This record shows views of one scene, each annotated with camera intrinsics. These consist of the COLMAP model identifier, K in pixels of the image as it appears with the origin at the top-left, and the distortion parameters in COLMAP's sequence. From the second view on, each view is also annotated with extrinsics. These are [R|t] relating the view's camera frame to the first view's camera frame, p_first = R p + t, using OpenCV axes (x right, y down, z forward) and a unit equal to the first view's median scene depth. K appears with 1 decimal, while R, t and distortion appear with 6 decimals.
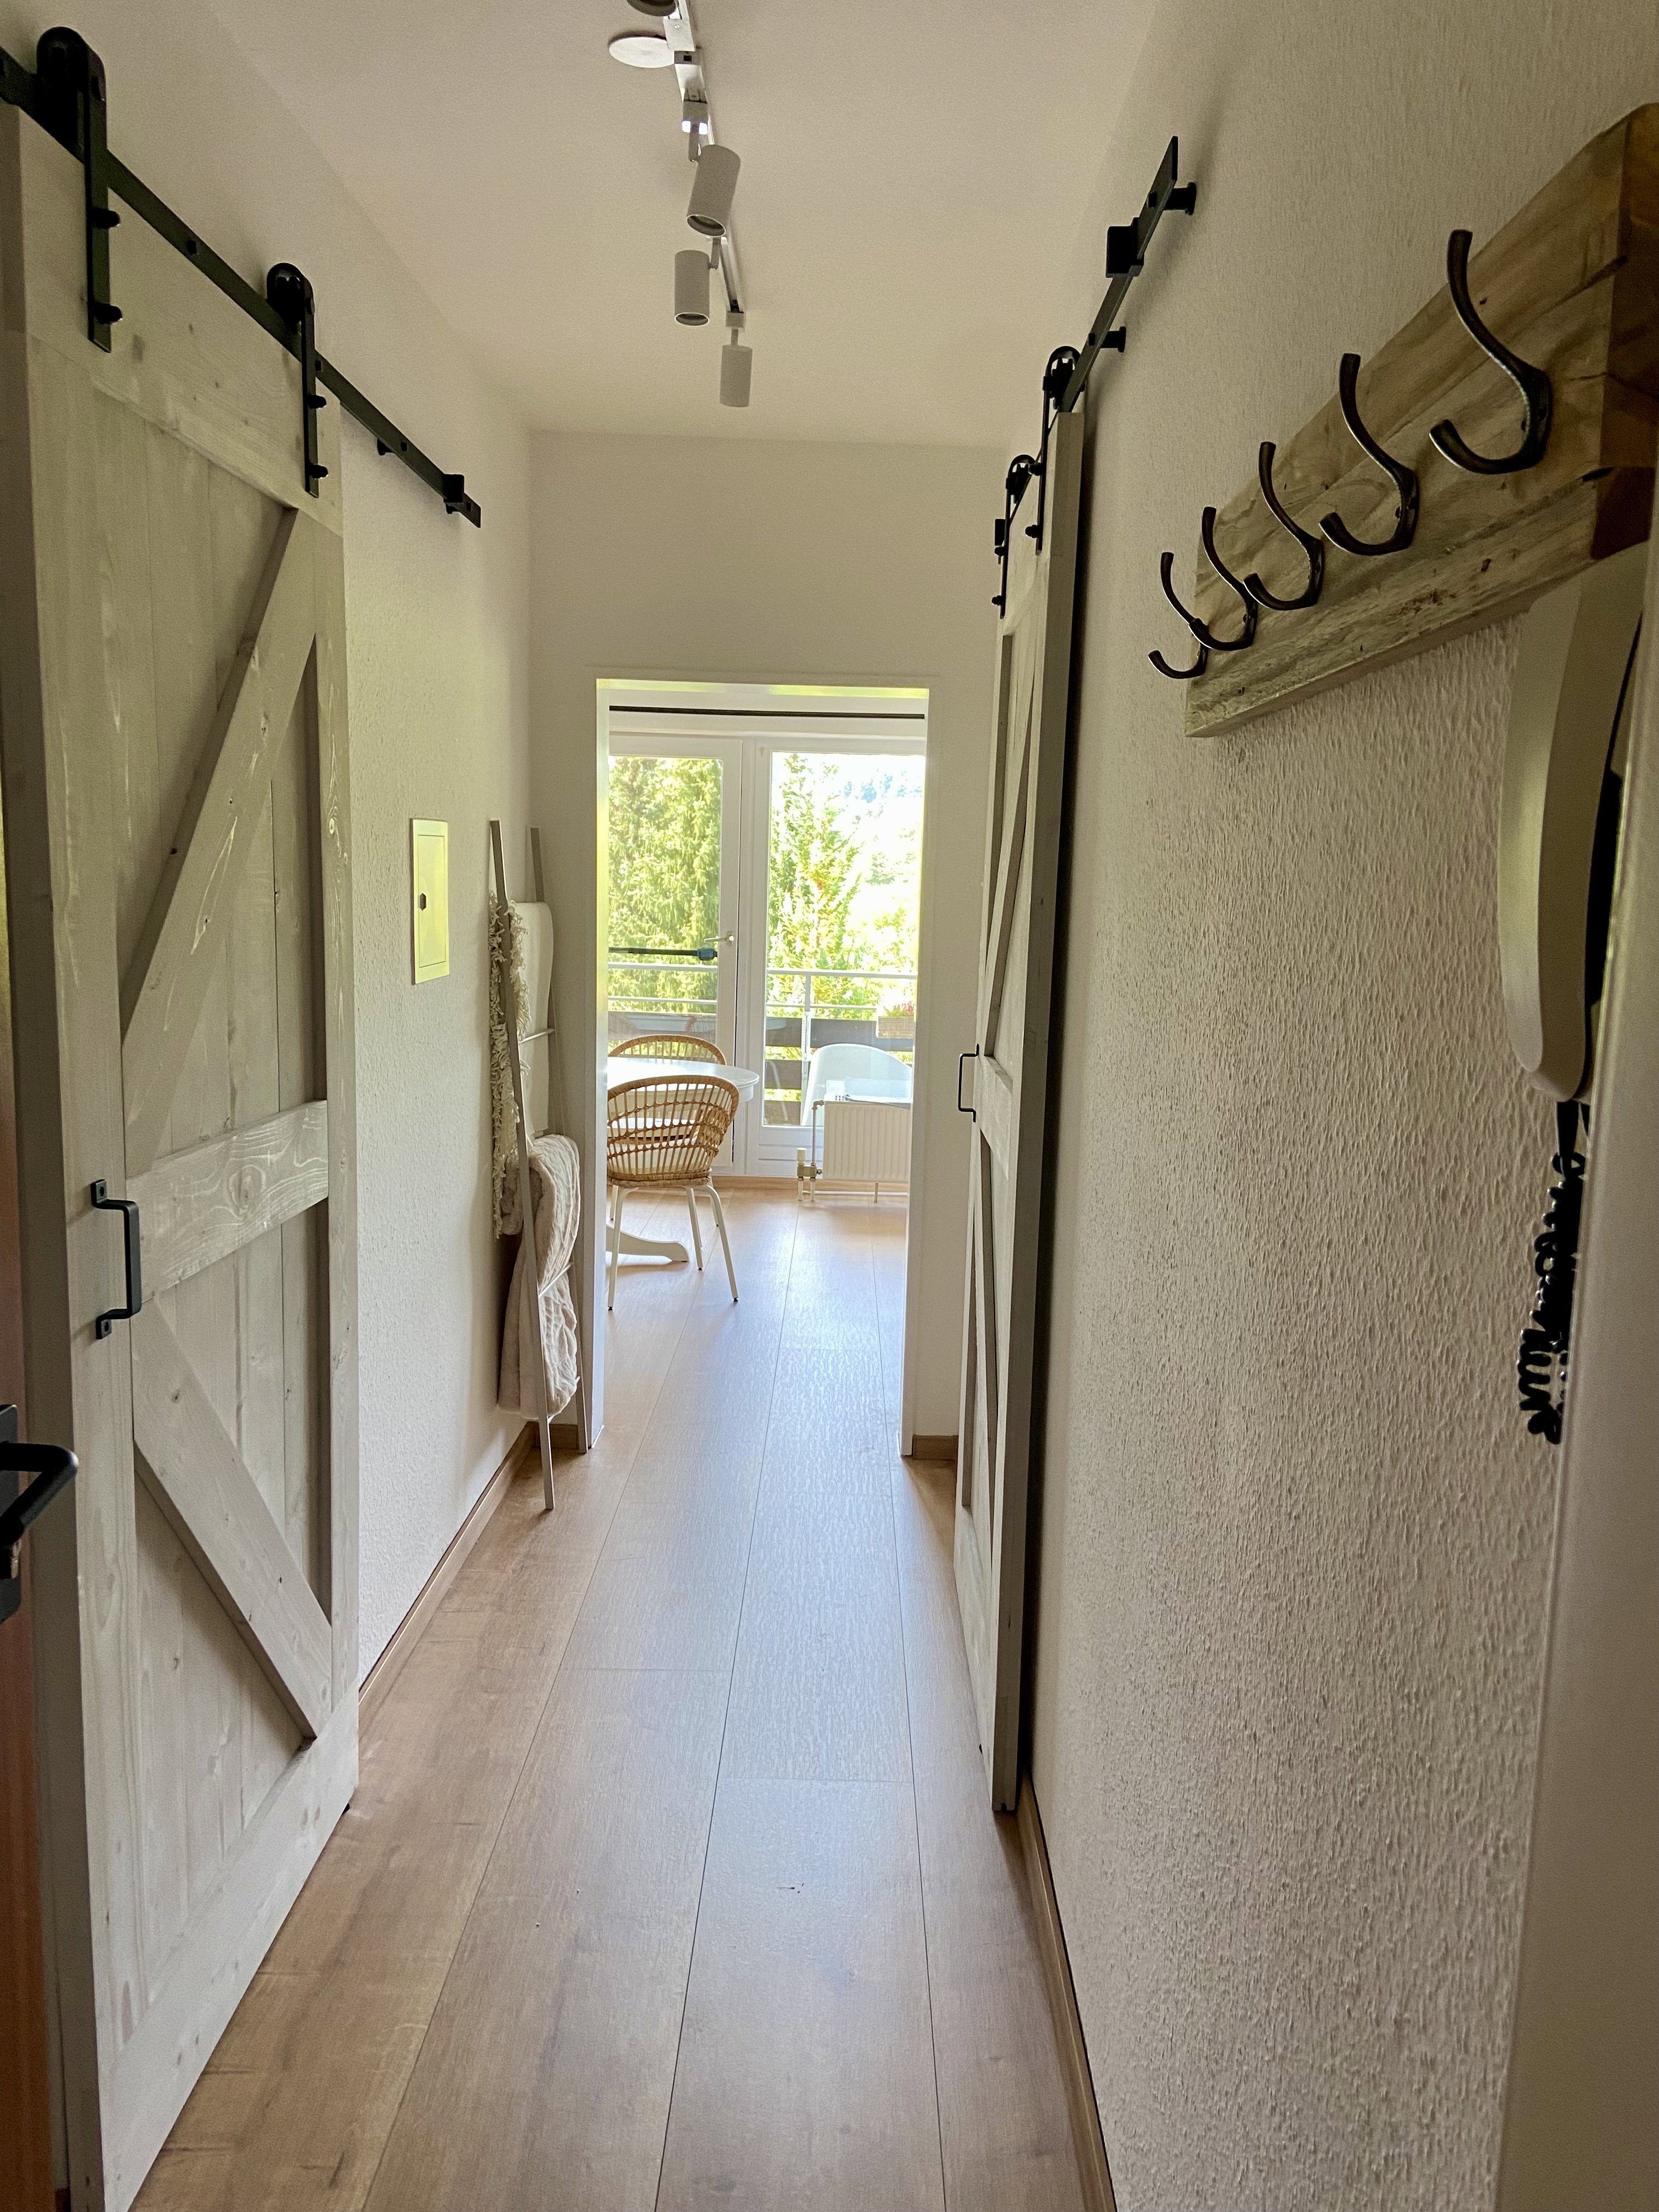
lens RADIAL K [[1640.1, 0, 833.3], [0, 1640.1, 1092.9], [0, 0, 1]] dist [0.068602, 0.007310]
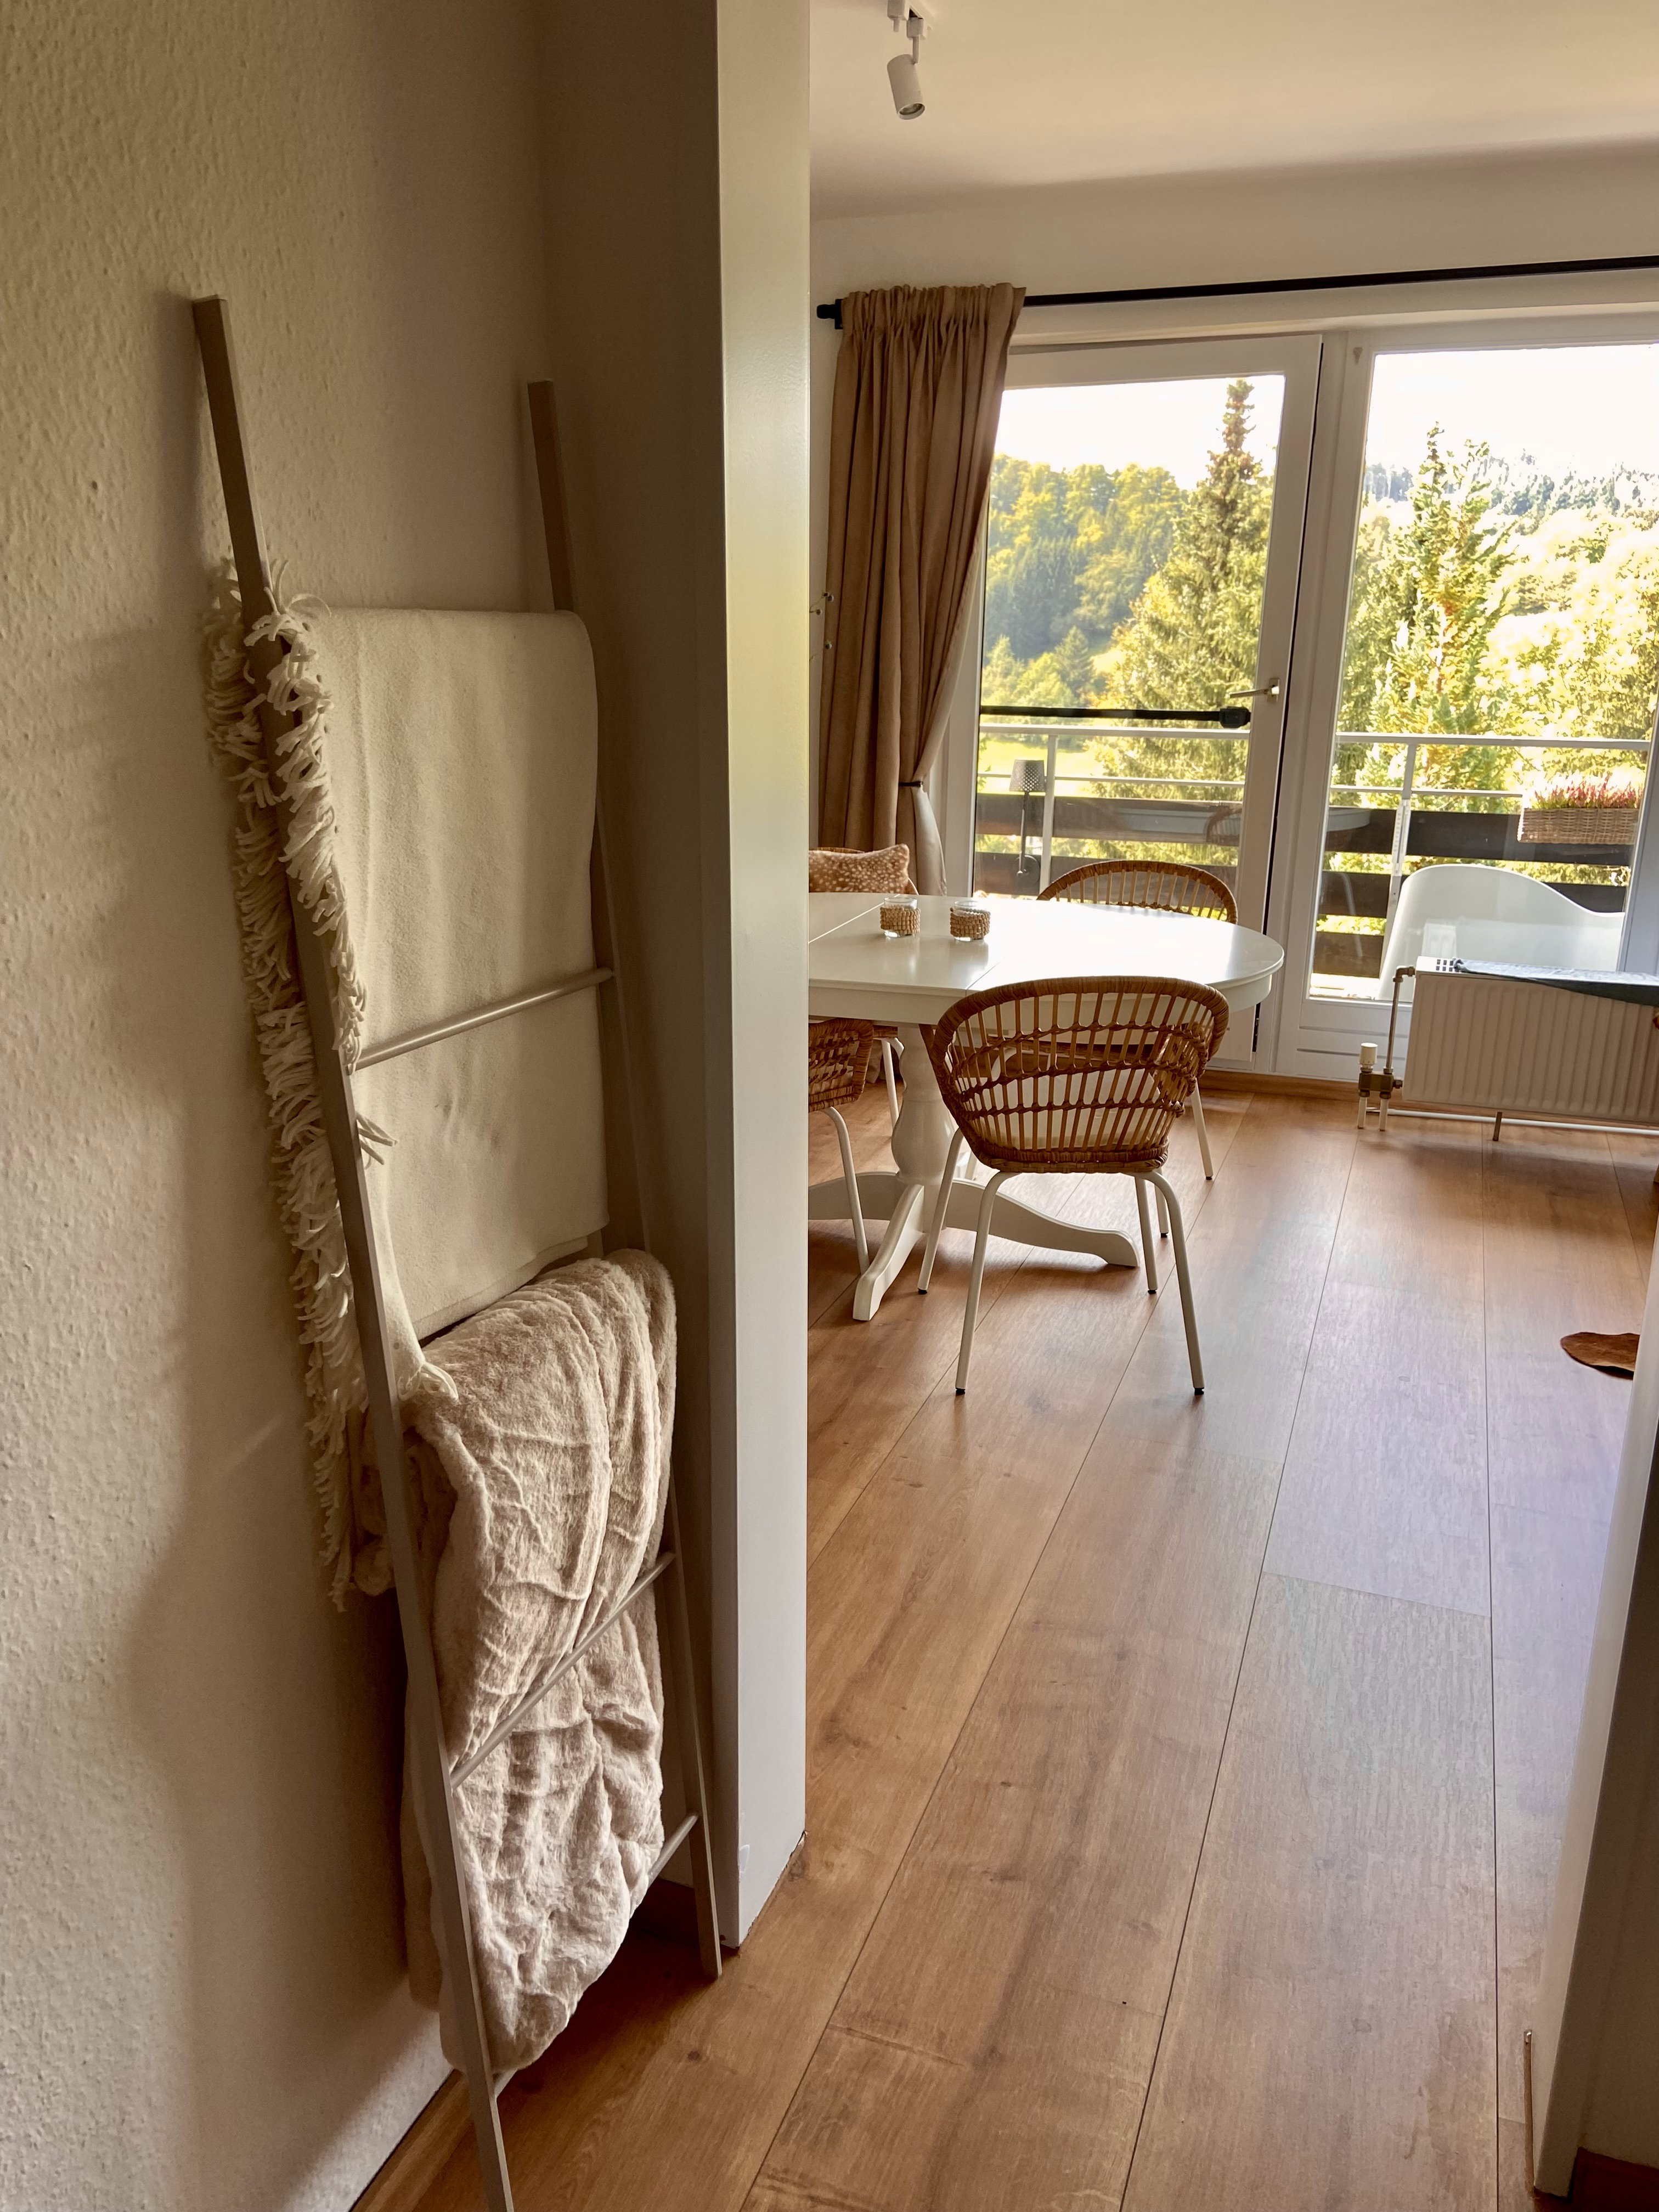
lens RADIAL K [[1640.1, 0, 841.3], [0, 1640.1, 1120.0], [0, 0, 1]] dist [0.068602, 0.007310]
pose [[0.942281, 0.098553, -0.319989, -0.007151], [-0.044962, 0.984288, 0.170750, -0.042812], [0.331789, -0.146507, 0.931907, 0.467771]]
